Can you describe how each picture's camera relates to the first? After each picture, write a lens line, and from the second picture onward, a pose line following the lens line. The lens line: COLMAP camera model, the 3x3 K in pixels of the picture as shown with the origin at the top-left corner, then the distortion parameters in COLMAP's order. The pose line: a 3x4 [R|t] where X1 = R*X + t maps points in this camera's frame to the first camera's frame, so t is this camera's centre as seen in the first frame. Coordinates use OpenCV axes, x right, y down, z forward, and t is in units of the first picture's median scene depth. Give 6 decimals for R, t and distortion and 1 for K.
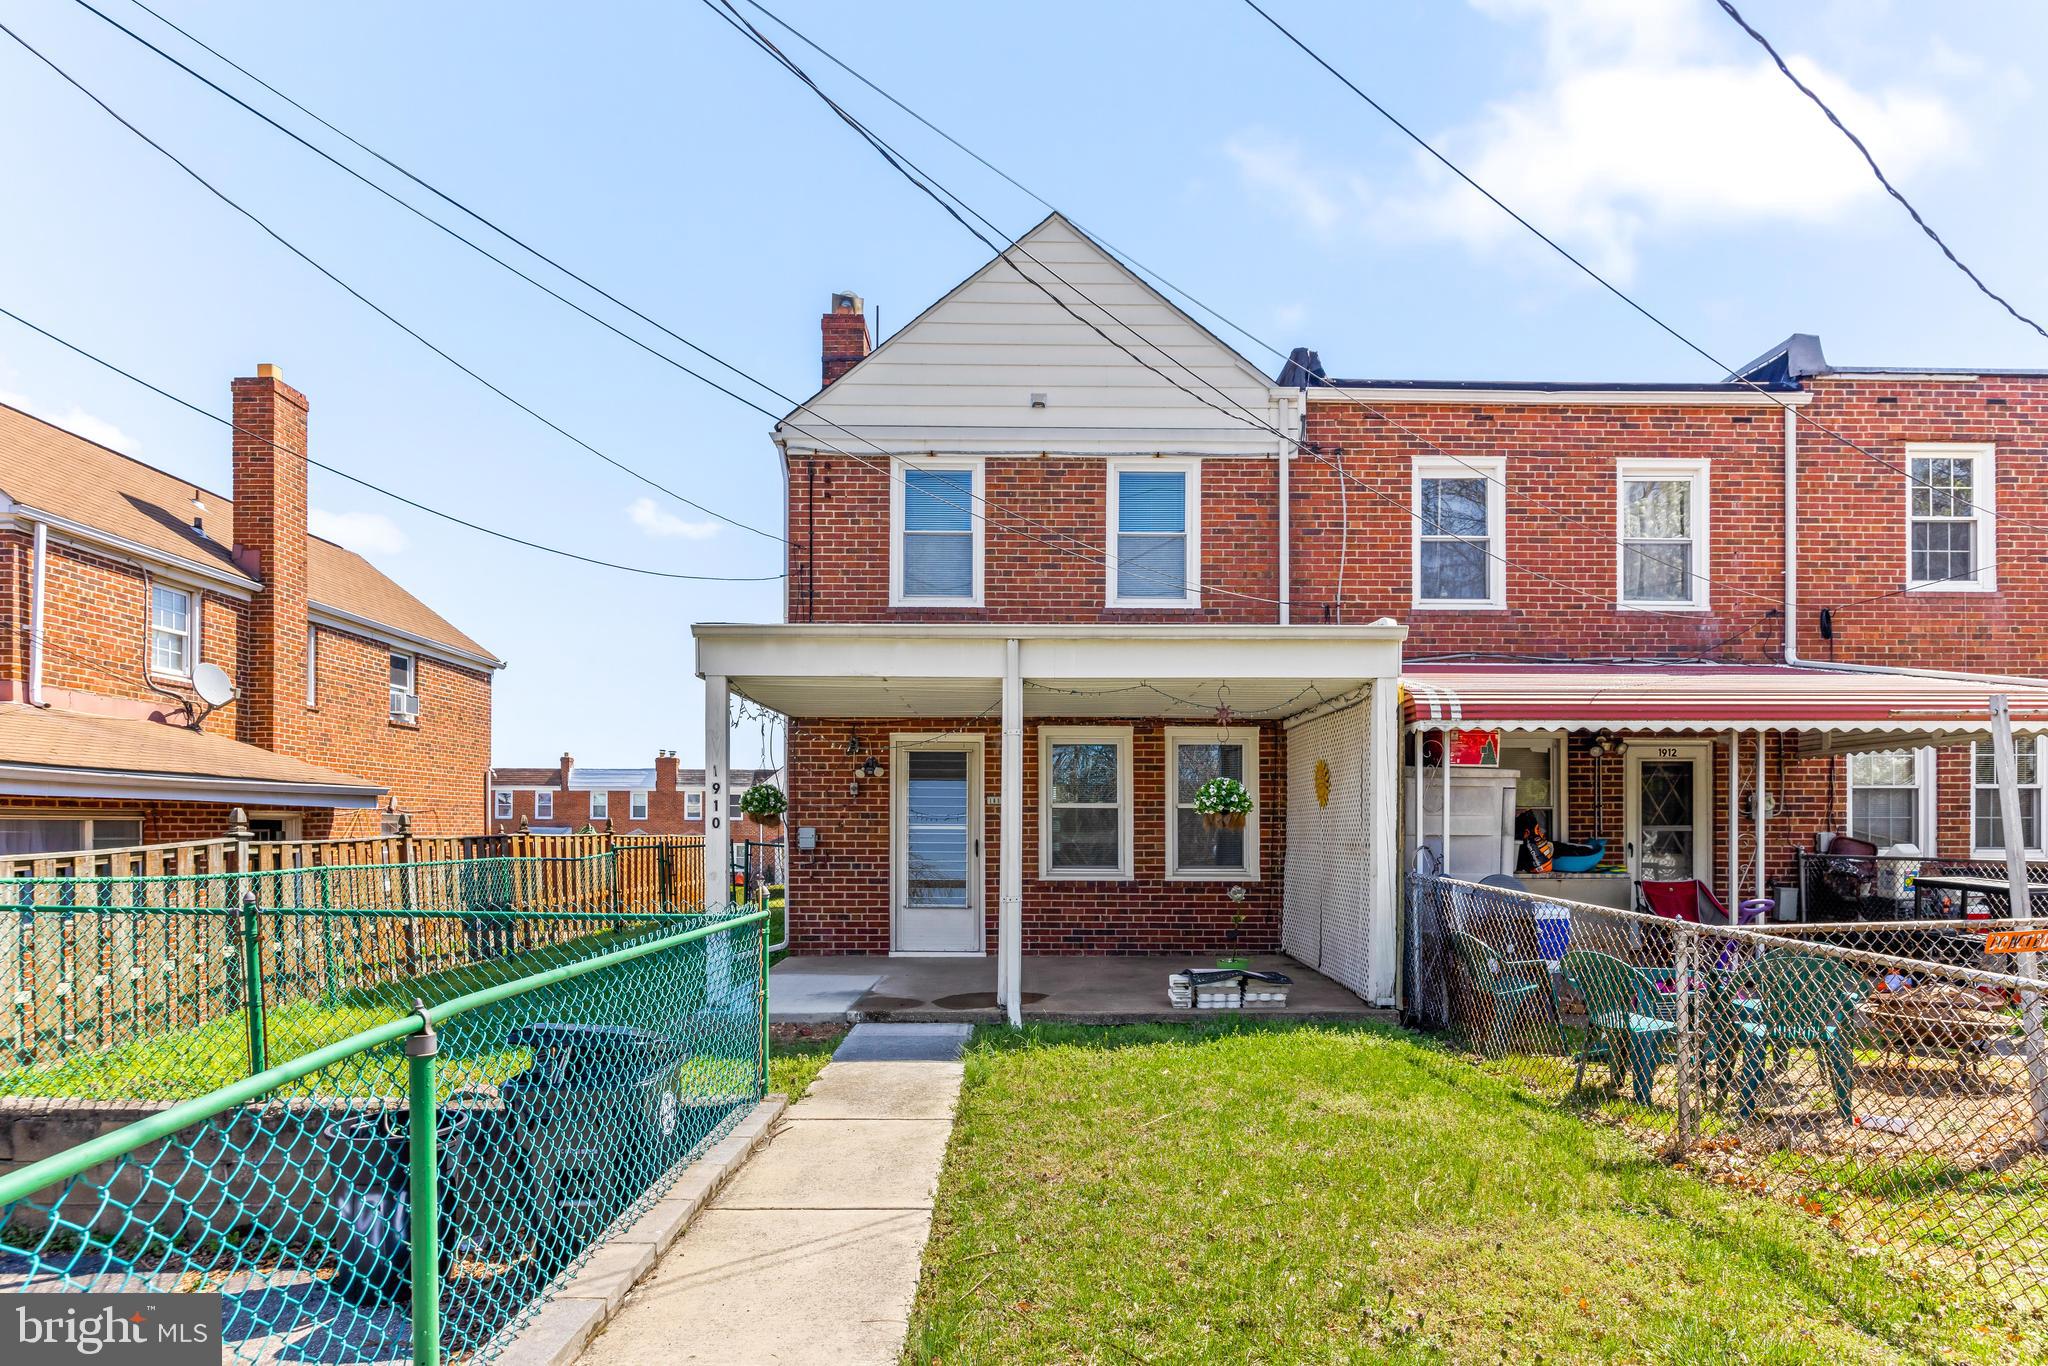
lens RADIAL K [[1077.8, 0, 1020.1], [0, 1077.8, 678.9], [0, 0, 1]] dist [-0.004797, 0.000563]
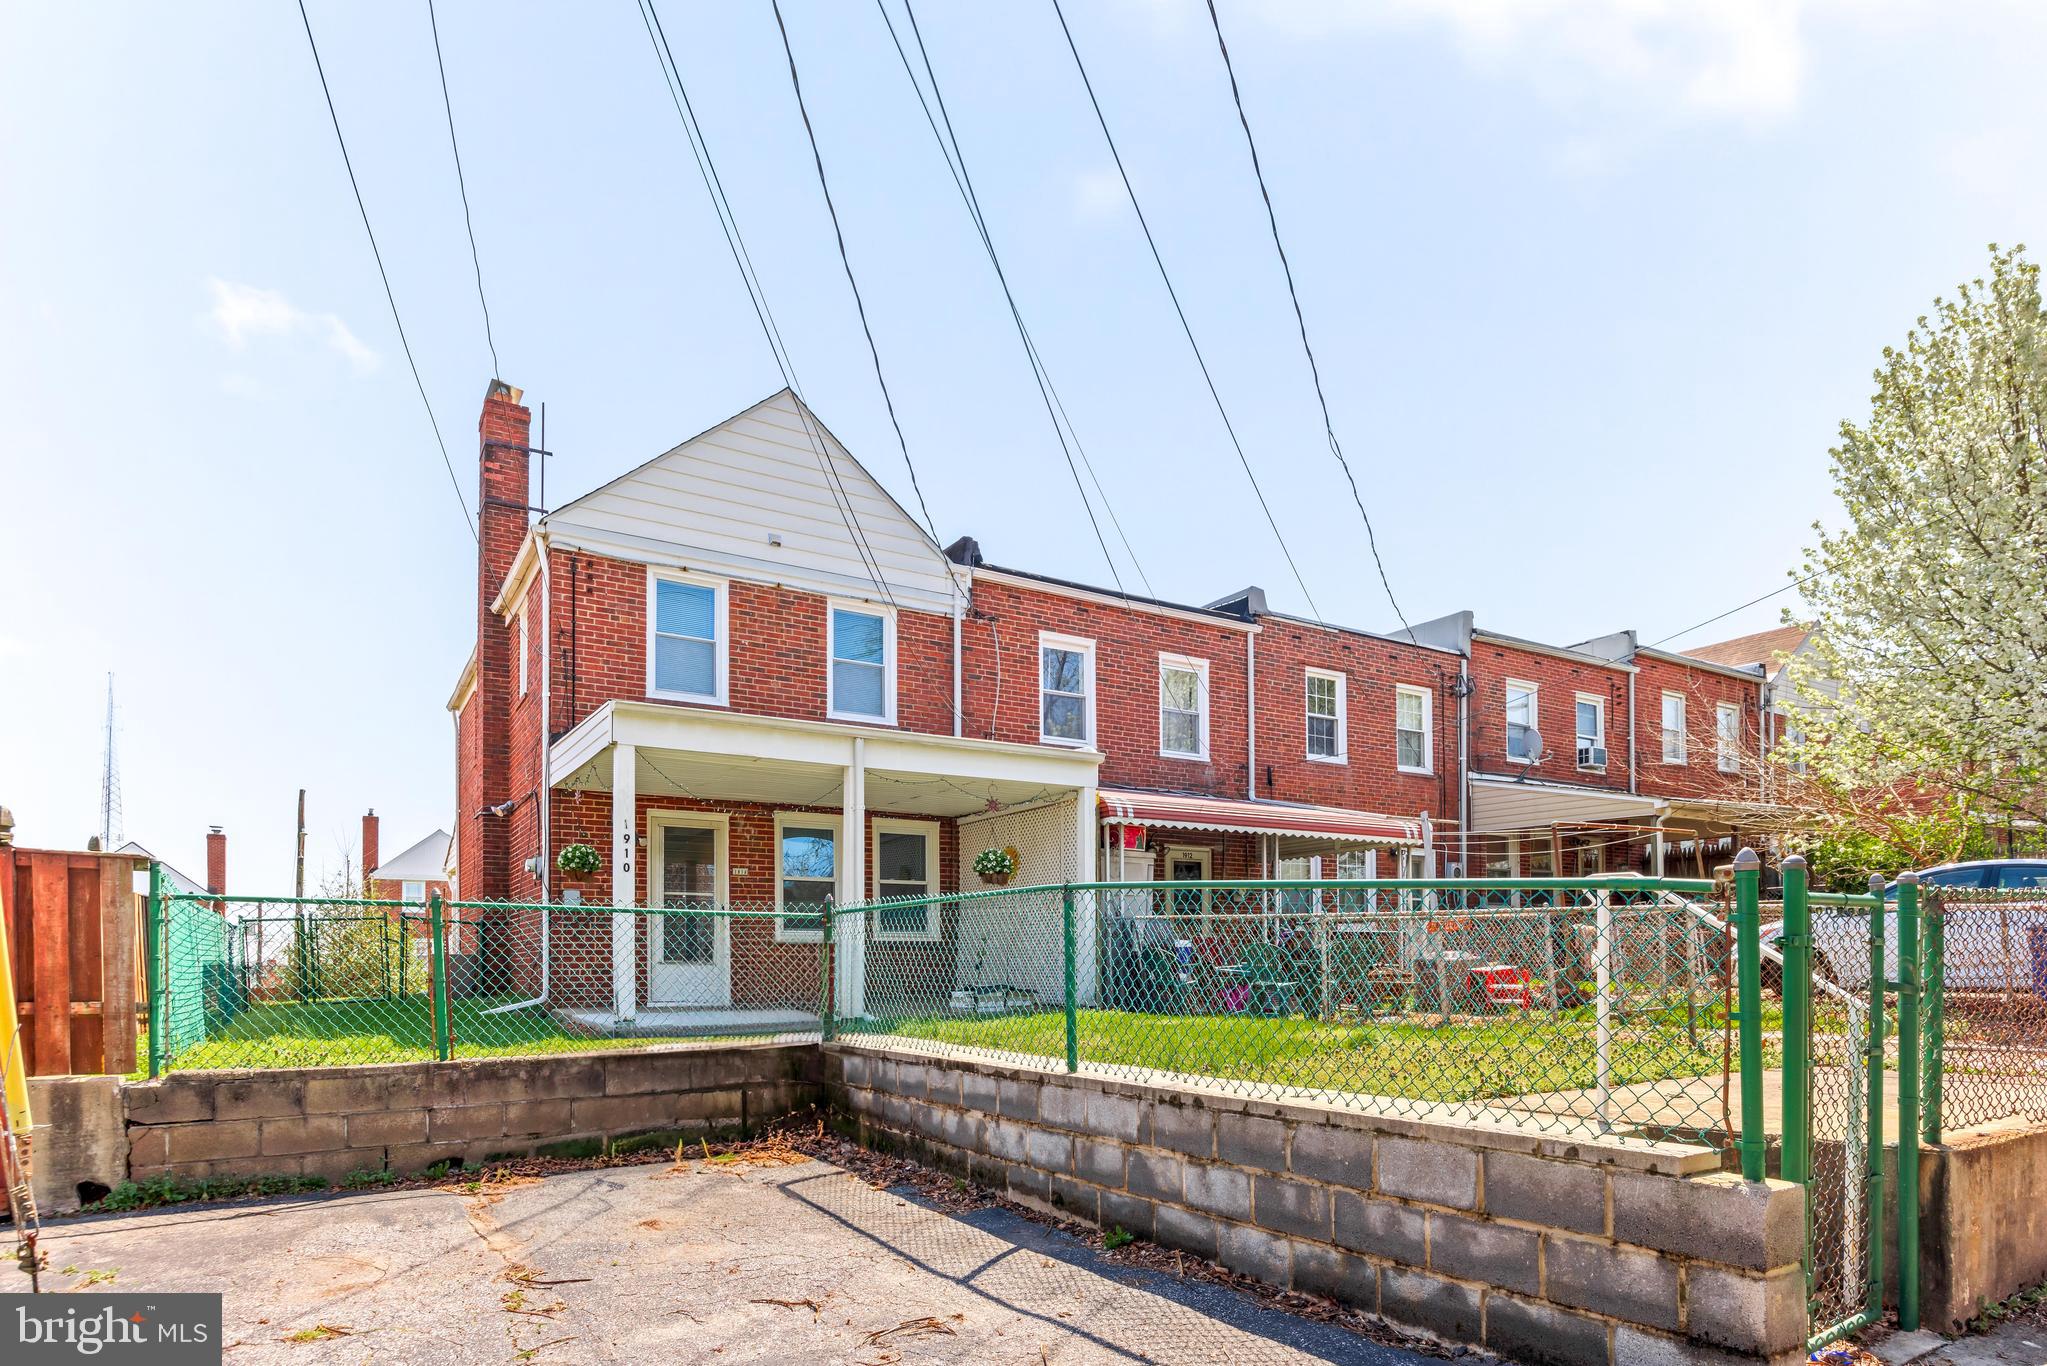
lens RADIAL K [[1077.3, 0, 1027.7], [0, 1077.3, 687.3], [0, 0, 1]] dist [-0.004797, 0.000563]
pose [[0.862802, 0.117306, 0.491743, -0.316249], [-0.065713, 0.990477, -0.120981, 0.031304], [-0.501252, 0.072069, 0.862295, -0.166948]]
